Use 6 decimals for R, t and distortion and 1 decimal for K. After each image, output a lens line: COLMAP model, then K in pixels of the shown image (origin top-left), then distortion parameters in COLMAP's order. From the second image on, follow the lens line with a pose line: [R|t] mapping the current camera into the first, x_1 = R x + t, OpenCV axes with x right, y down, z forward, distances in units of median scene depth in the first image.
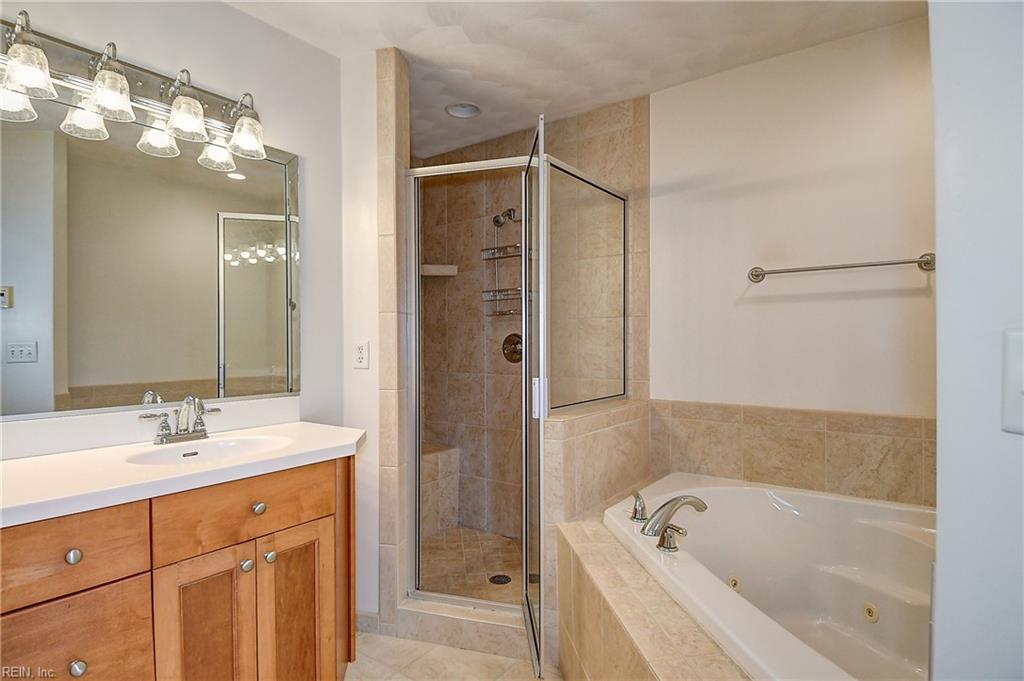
lens RADIAL K [[532.3, 0, 506.4], [0, 532.3, 340.7], [0, 0, 1]] dist [0.021865, -0.026816]
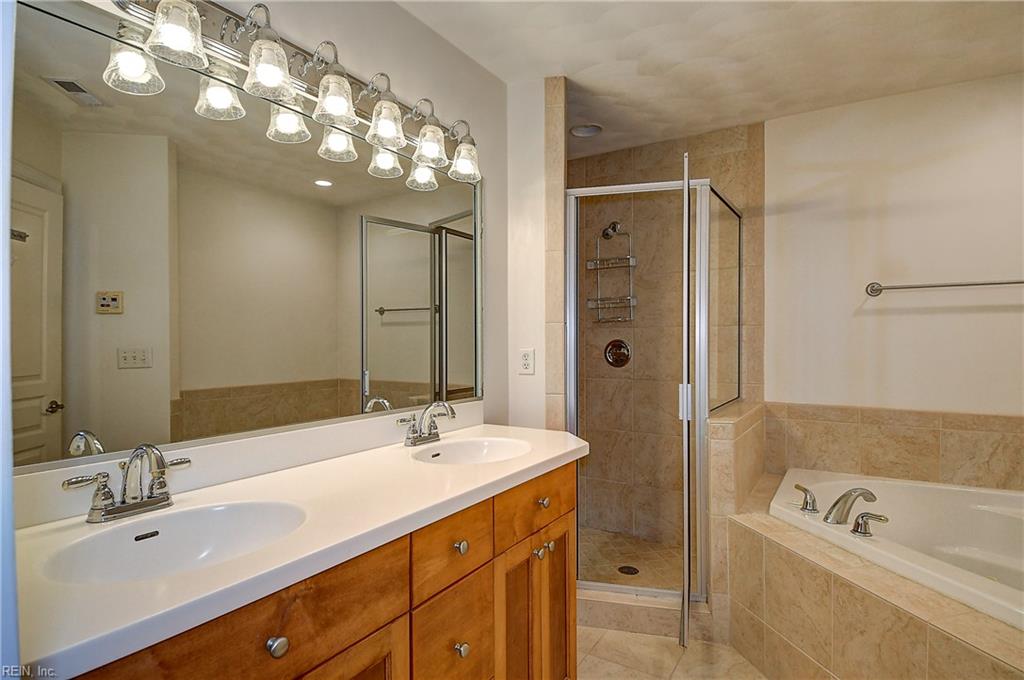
lens RADIAL K [[532.3, 0, 509.6], [0, 532.3, 341.1], [0, 0, 1]] dist [0.021865, -0.026816]
pose [[0.998100, 0.002533, 0.061566, -0.373255], [-0.002567, 0.999997, 0.000467, -0.015147], [-0.061565, -0.000625, 0.998103, -0.065525]]
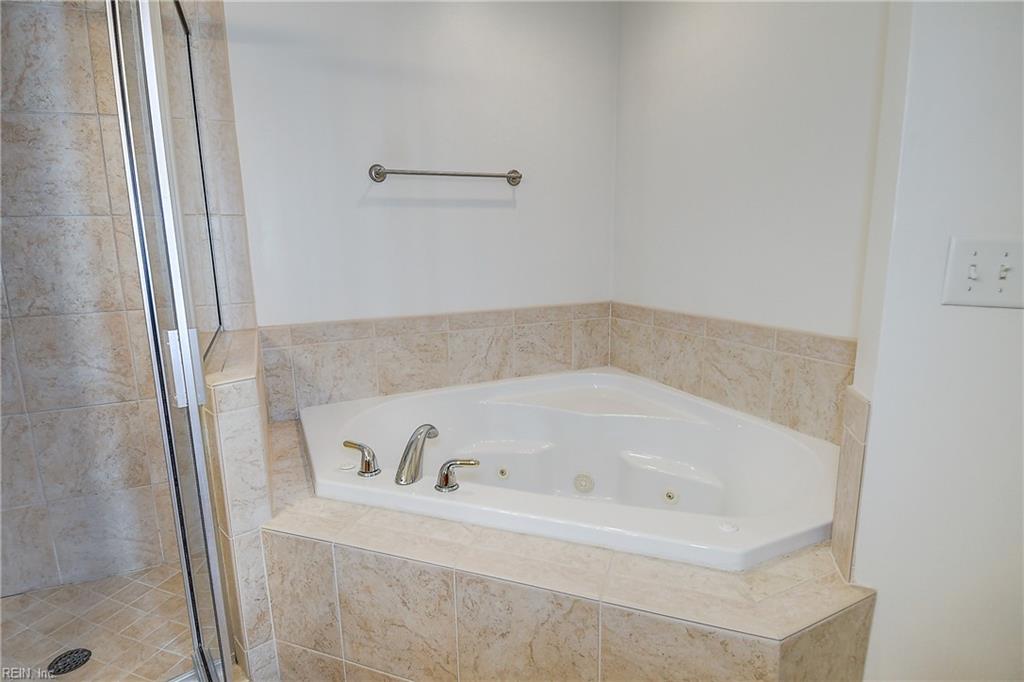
lens RADIAL K [[532.3, 0, 515.7], [0, 532.3, 343.2], [0, 0, 1]] dist [0.021865, -0.026816]
pose [[0.481595, -0.168240, 0.860094, -0.257047], [0.018126, 0.983103, 0.182152, -0.000891], [-0.876207, -0.072133, 0.476507, 0.360776]]
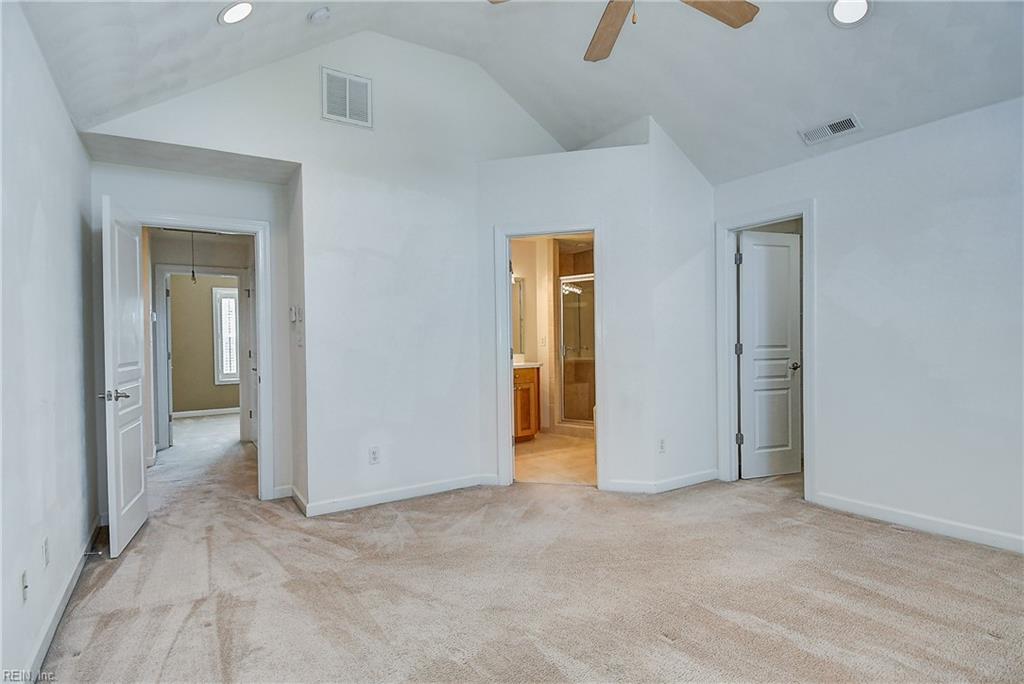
lens RADIAL K [[532.3, 0, 511.3], [0, 532.3, 340.3], [0, 0, 1]] dist [0.021865, -0.026816]
pose [[0.934532, -0.006059, -0.355828, 0.610831], [0.010585, 0.999886, 0.010774, -0.010008], [0.355722, -0.013835, 0.934489, -1.815370]]
